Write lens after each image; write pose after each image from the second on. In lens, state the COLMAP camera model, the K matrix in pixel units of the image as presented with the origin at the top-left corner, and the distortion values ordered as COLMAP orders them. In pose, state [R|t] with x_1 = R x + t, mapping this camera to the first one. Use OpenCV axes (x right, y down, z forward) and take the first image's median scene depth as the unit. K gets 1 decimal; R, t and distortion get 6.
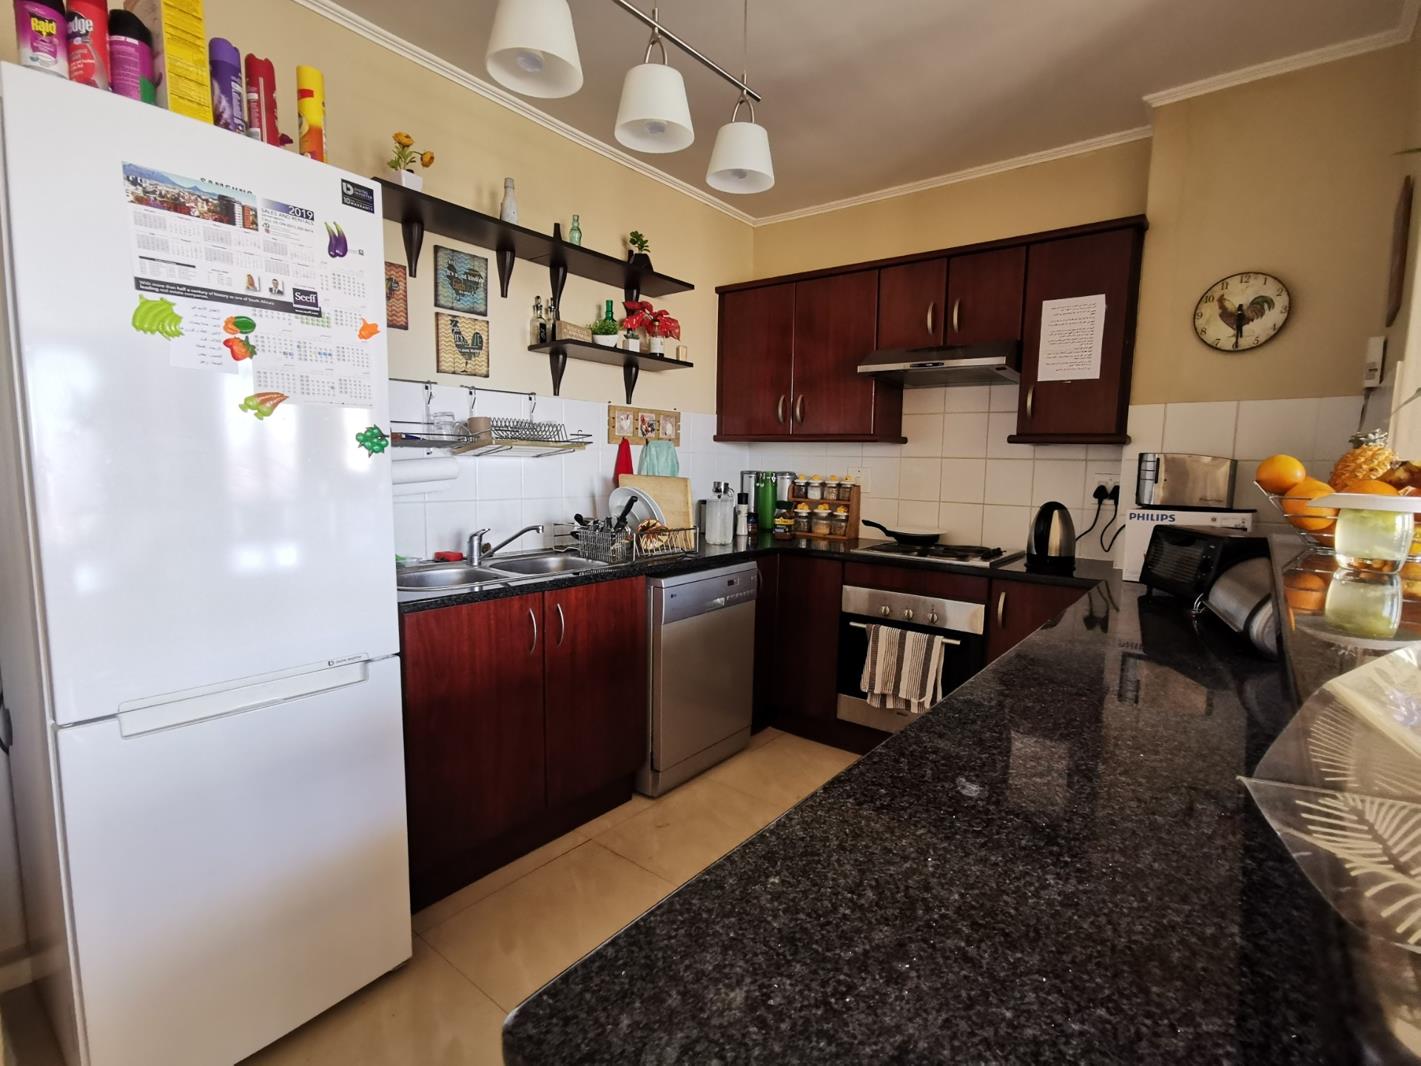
lens RADIAL K [[691.6, 0, 714.8], [0, 691.6, 537.7], [0, 0, 1]] dist [-0.065084, 0.112771]
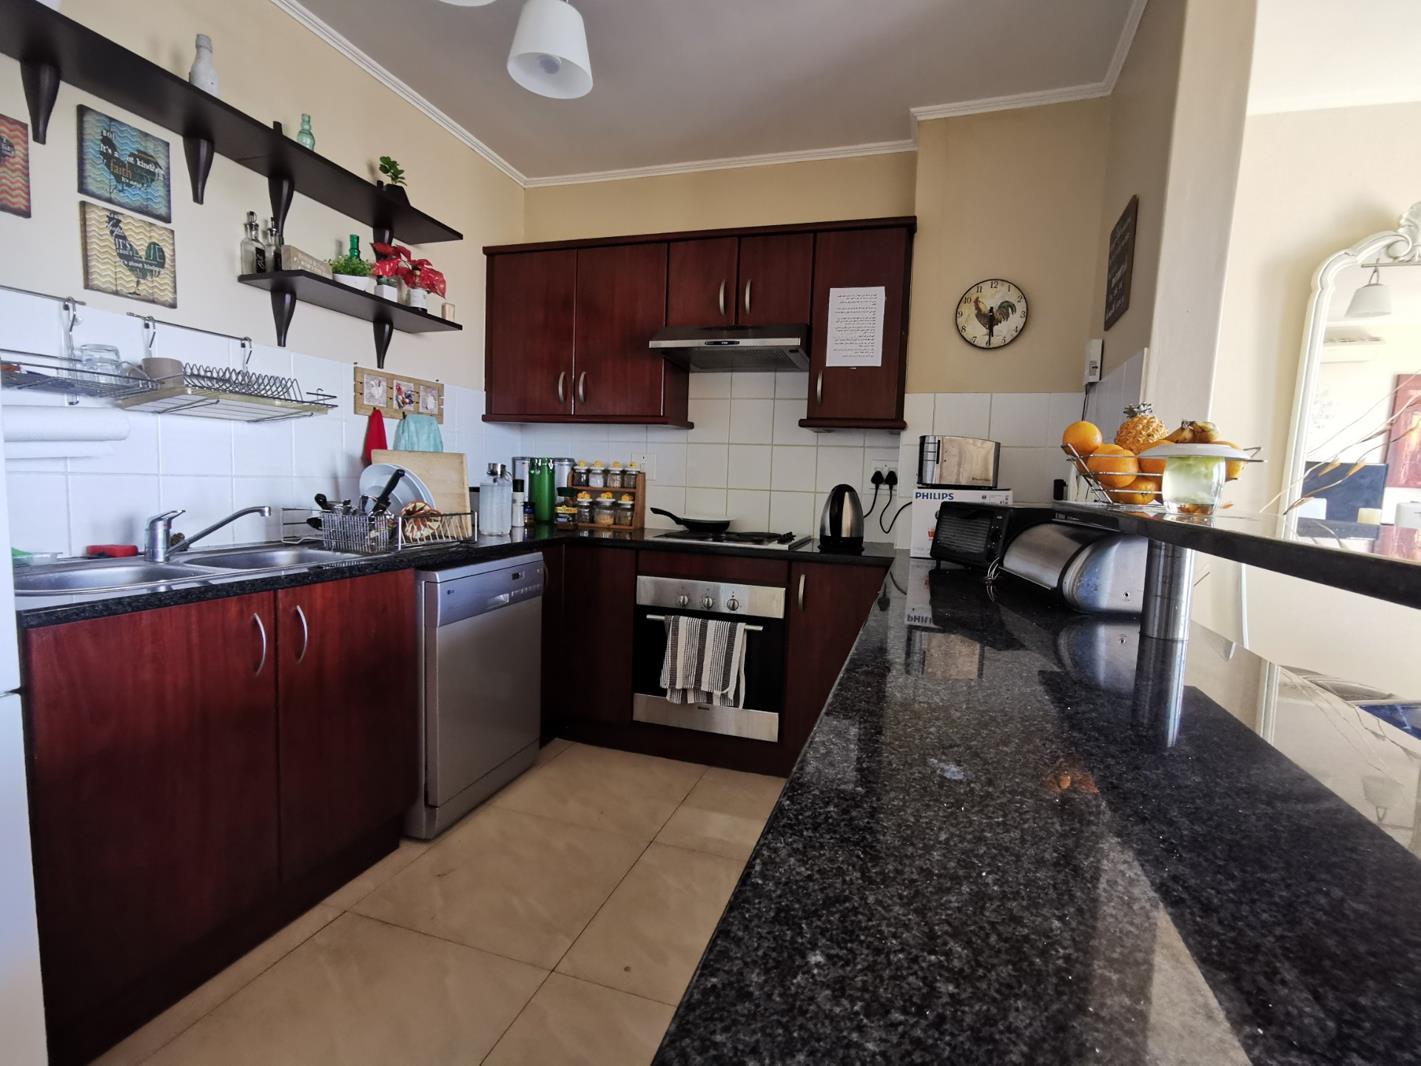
lens RADIAL K [[688.8, 0, 710.5], [0, 688.8, 533.0], [0, 0, 1]] dist [-0.022173, 0.030126]
pose [[0.938743, -0.015845, 0.344254, -0.046573], [0.020201, 0.999755, -0.009070, 0.025097], [-0.344026, 0.015469, 0.938833, 0.105648]]
